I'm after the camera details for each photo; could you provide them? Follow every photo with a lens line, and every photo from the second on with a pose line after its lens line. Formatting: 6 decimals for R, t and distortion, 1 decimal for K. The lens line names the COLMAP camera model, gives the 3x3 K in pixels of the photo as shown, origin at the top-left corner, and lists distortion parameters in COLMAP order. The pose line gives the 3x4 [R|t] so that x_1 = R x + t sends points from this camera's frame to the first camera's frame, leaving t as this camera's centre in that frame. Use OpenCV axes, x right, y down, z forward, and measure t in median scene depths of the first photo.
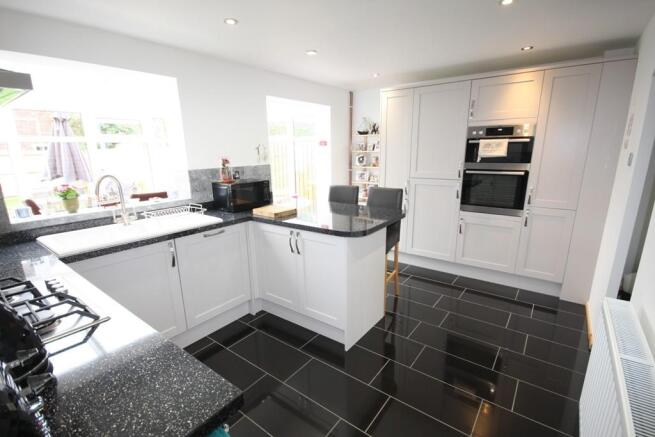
lens RADIAL K [[305.3, 0, 326.3], [0, 305.3, 227.1], [0, 0, 1]] dist [0.000617, 0.000064]
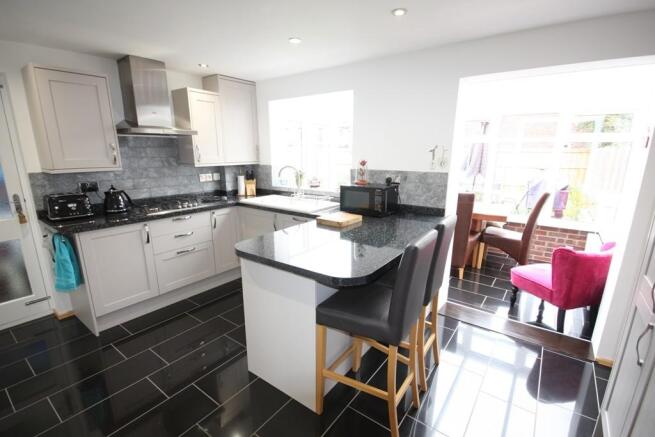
lens RADIAL K [[305.3, 0, 326.3], [0, 305.3, 227.1], [0, 0, 1]] dist [0.000617, 0.000064]
pose [[0.002543, 0.256294, -0.966595, 0.669616], [-0.249364, 0.936226, 0.247586, -0.228359], [0.968407, 0.240404, 0.066292, 0.833780]]
